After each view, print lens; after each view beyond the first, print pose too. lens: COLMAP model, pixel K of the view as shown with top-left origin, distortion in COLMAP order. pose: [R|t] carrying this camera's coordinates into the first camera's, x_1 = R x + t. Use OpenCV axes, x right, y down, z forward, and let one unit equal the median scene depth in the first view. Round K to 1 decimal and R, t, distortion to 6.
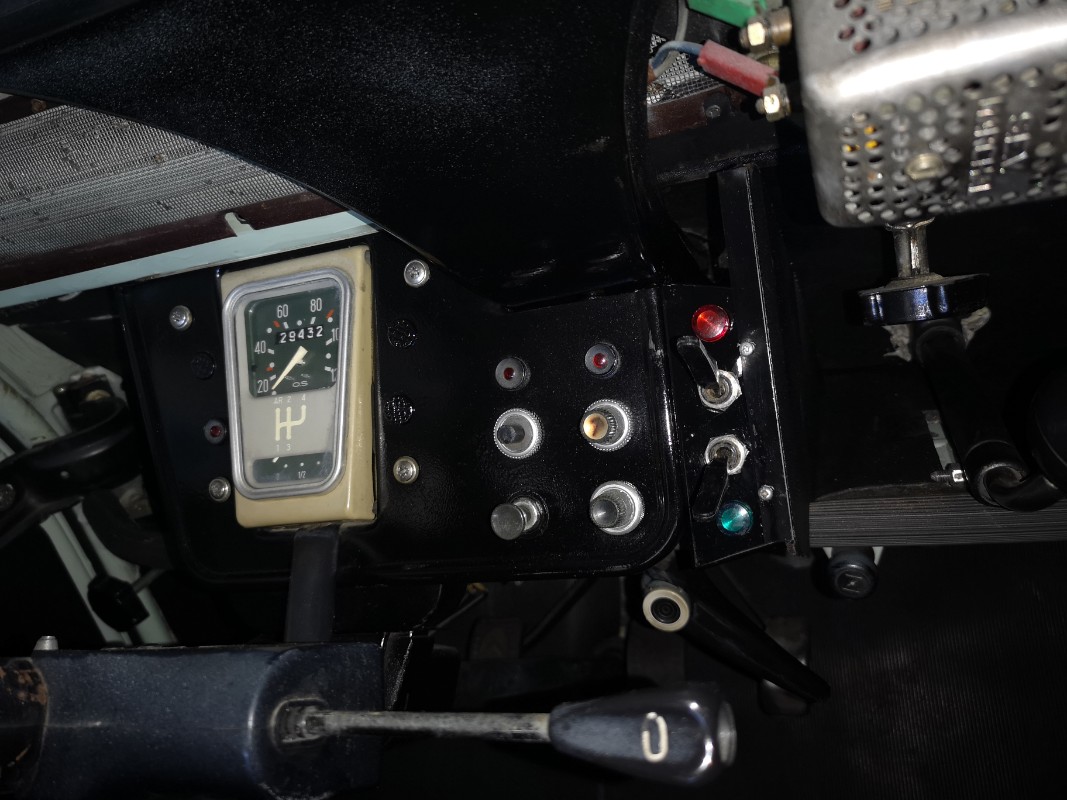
lens RADIAL K [[842.3, 0, 528.8], [0, 842.3, 394.9], [0, 0, 1]] dist [0.031698, -0.044741]
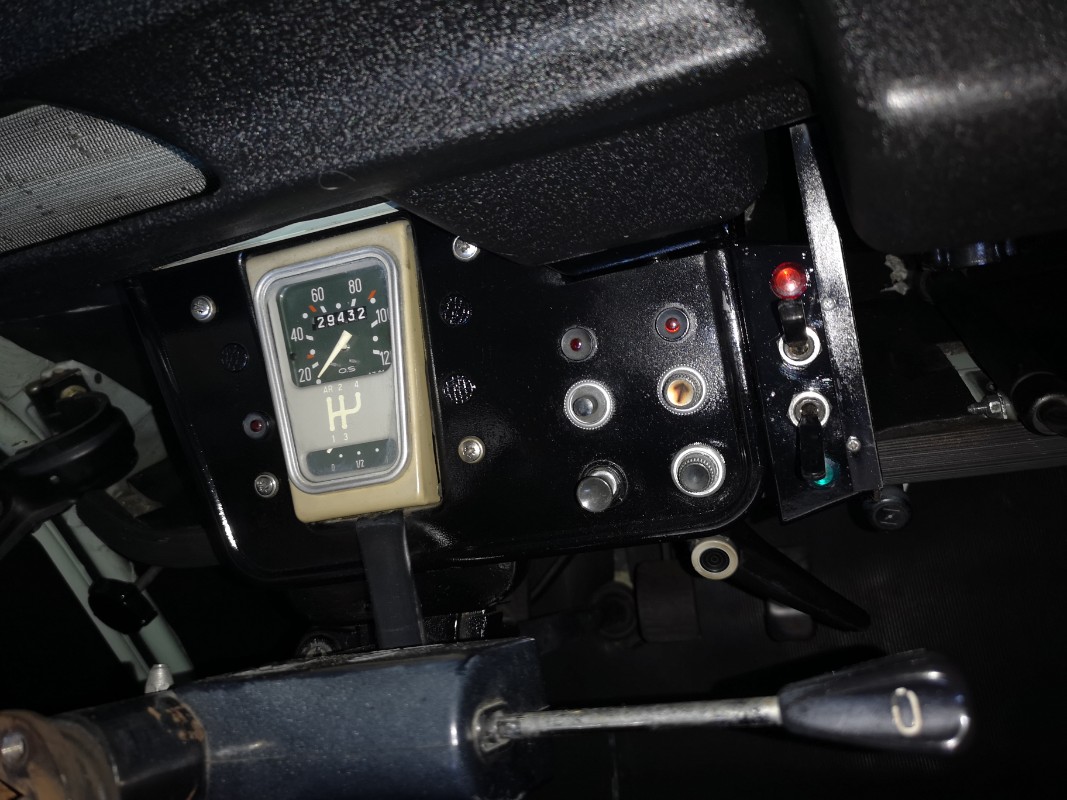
lens RADIAL K [[842.3, 0, 538.0], [0, 842.3, 396.2], [0, 0, 1]] dist [0.031698, -0.044741]
pose [[0.991667, -0.083040, 0.098498, -0.156600], [0.076389, 0.994654, 0.069479, -0.034108], [-0.103741, -0.061375, 0.992709, 0.023881]]
